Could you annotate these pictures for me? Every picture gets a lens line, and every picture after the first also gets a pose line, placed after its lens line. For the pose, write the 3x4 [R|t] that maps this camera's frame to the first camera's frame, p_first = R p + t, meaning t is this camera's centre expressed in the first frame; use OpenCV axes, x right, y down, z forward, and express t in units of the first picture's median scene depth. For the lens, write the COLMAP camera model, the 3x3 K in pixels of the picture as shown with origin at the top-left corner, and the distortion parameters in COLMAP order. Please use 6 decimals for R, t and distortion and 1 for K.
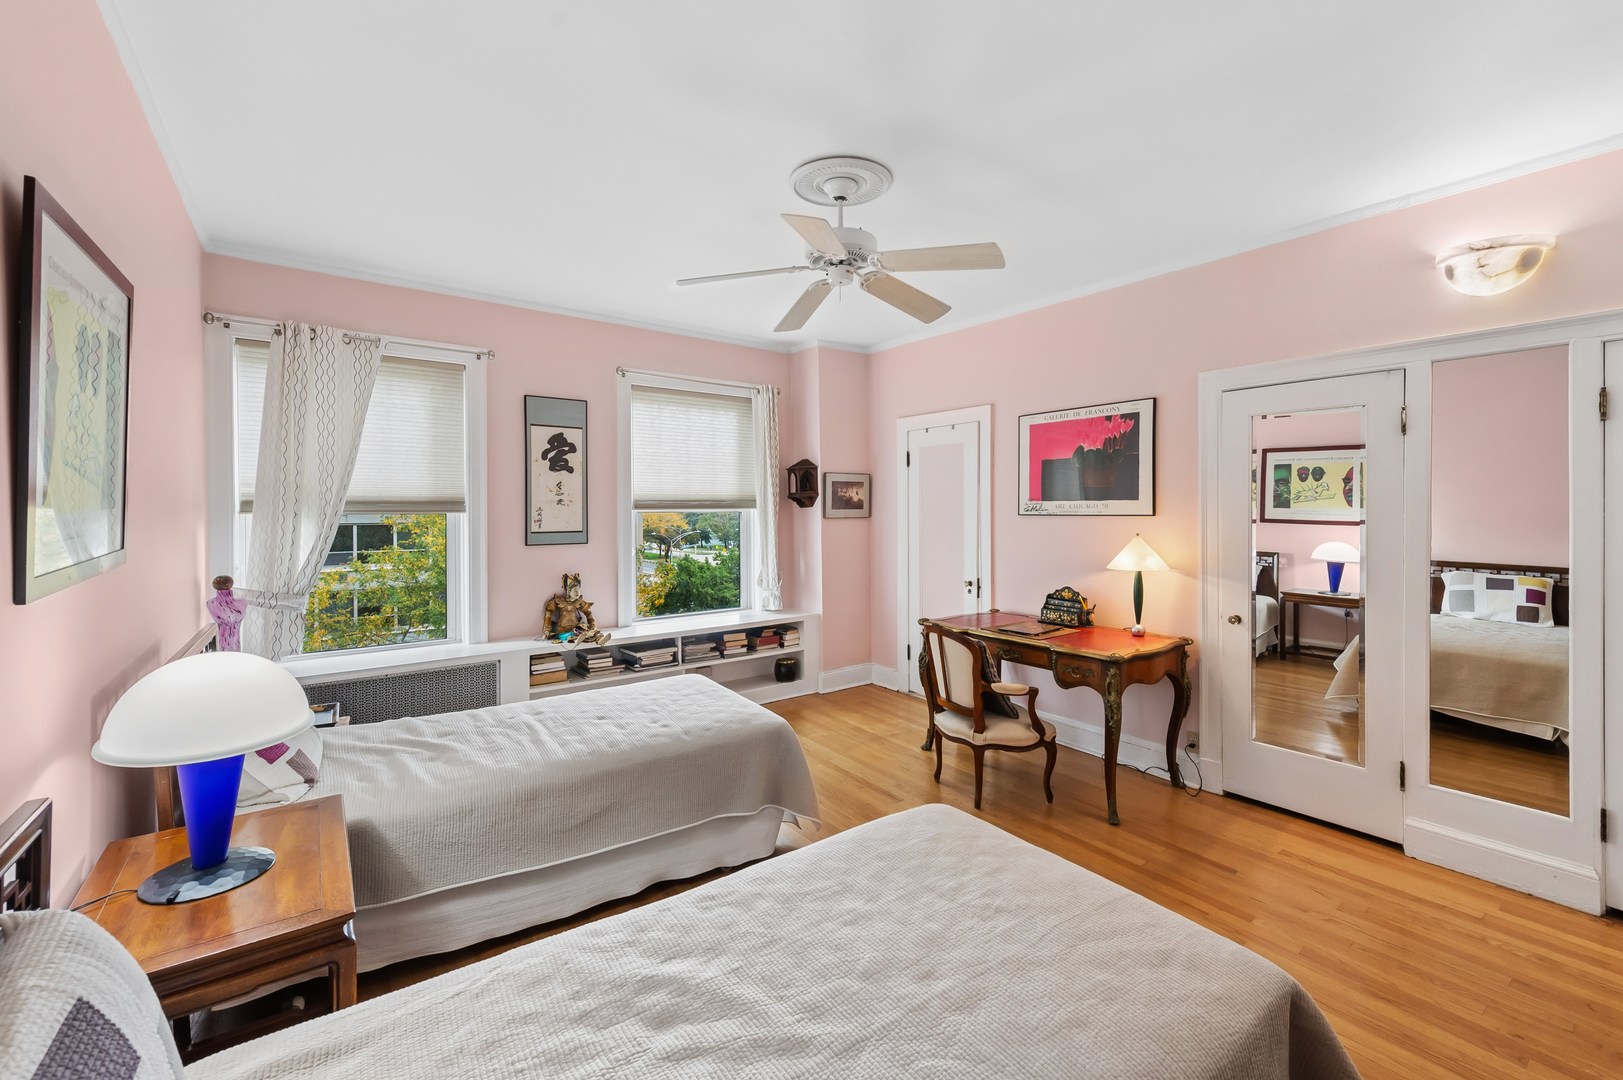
lens RADIAL K [[651.5, 0, 812.6], [0, 651.5, 518.1], [0, 0, 1]] dist [0.006373, -0.001787]
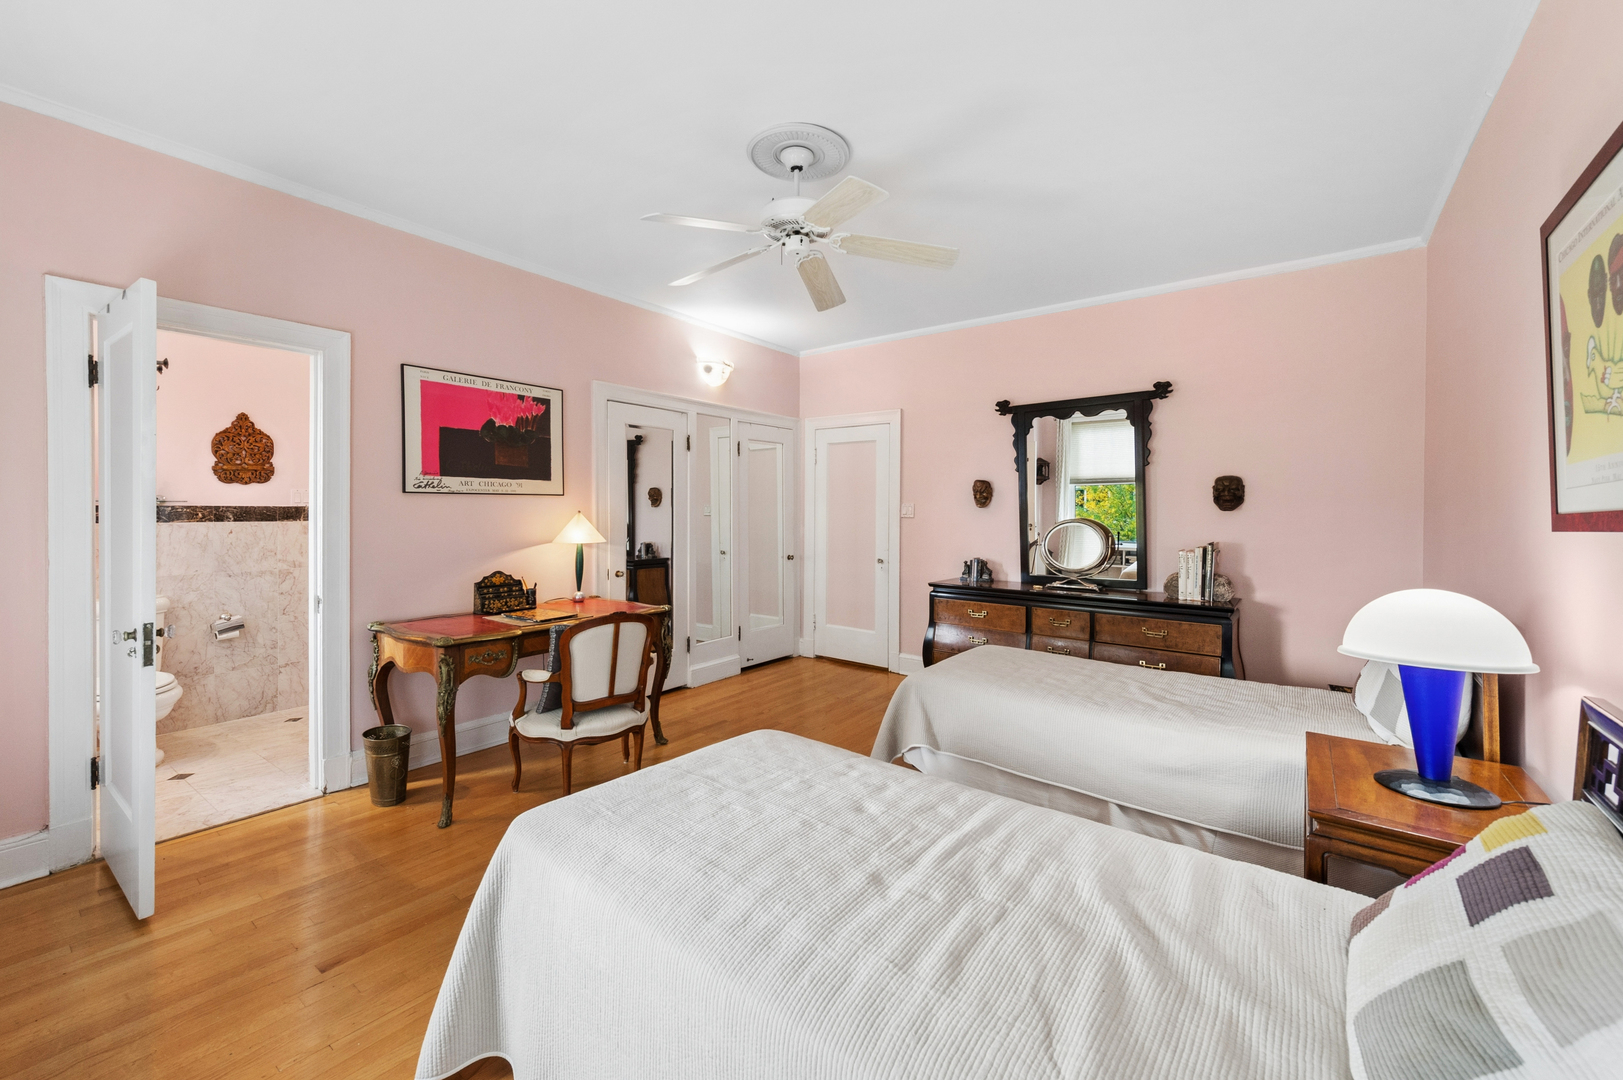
lens RADIAL K [[651.5, 0, 797.6], [0, 651.5, 513.2], [0, 0, 1]] dist [0.006373, -0.001787]
pose [[-0.263573, -0.007156, 0.964613, -0.597473], [0.008038, 0.999921, 0.009615, 0.017403], [-0.964606, 0.010288, -0.263495, 0.815114]]
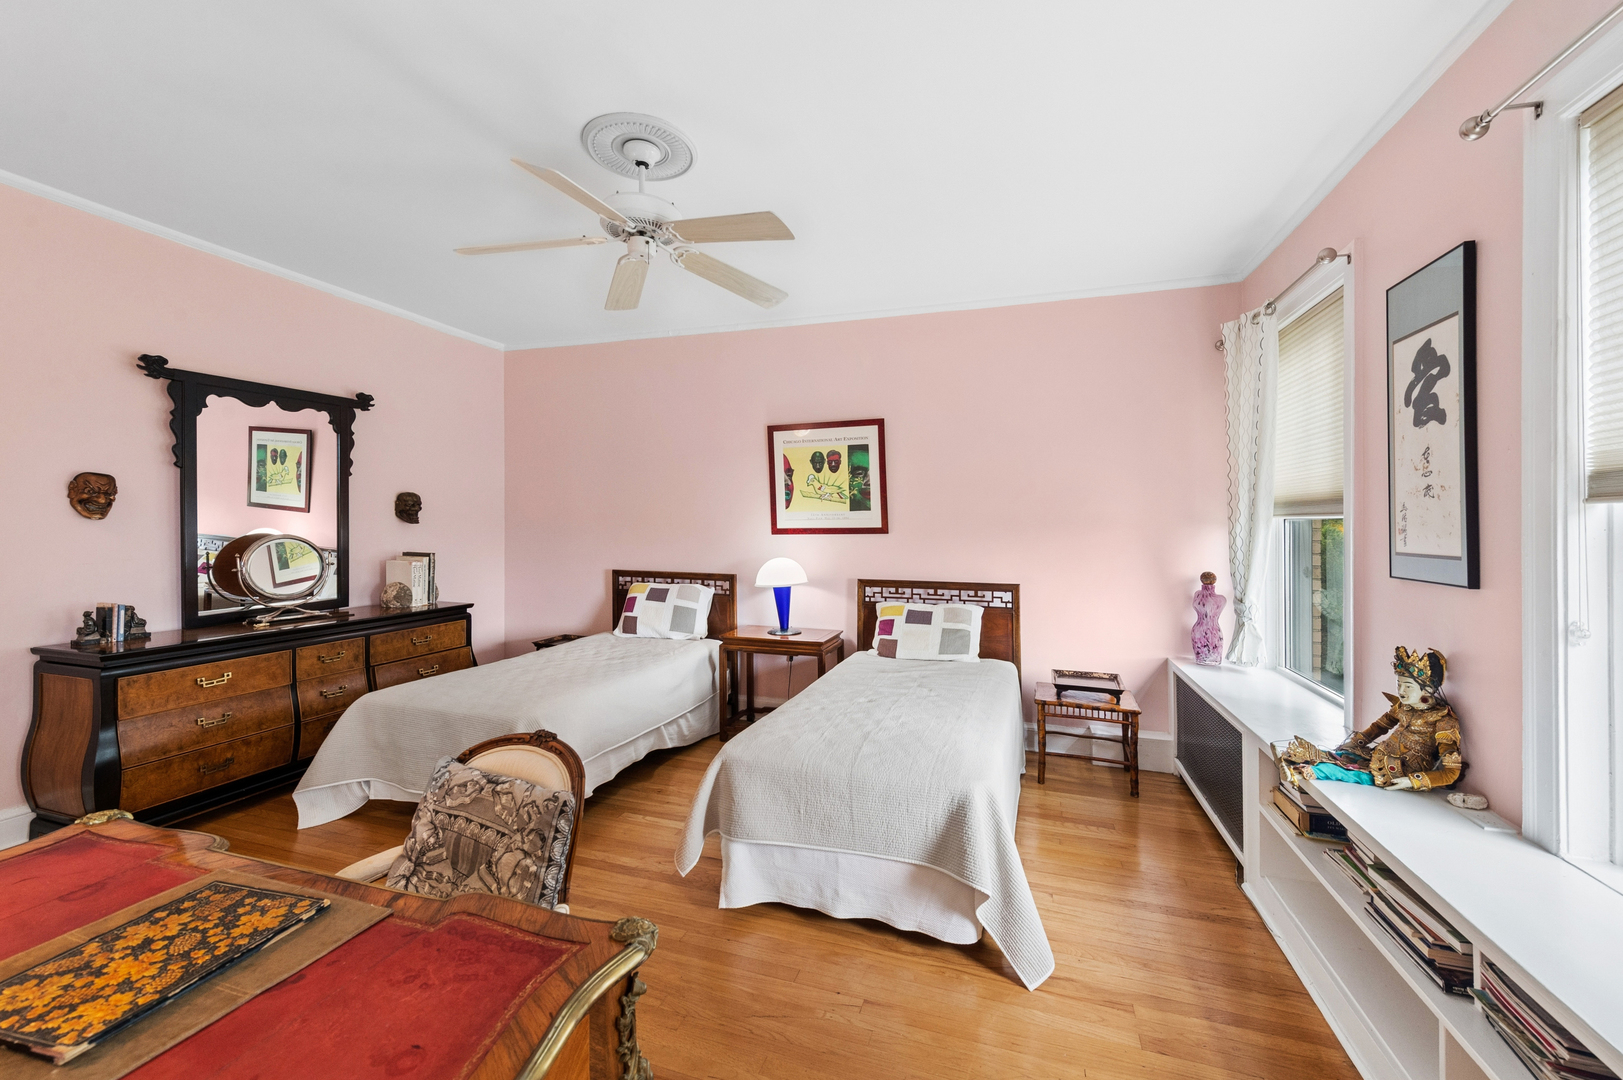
lens RADIAL K [[651.5, 0, 813.8], [0, 651.5, 539.2], [0, 0, 1]] dist [0.006373, -0.001787]
pose [[-0.808371, 0.007725, -0.588623, 0.250794], [-0.018882, 0.999059, 0.039041, -0.001005], [0.588371, 0.042674, -0.807464, 1.213248]]
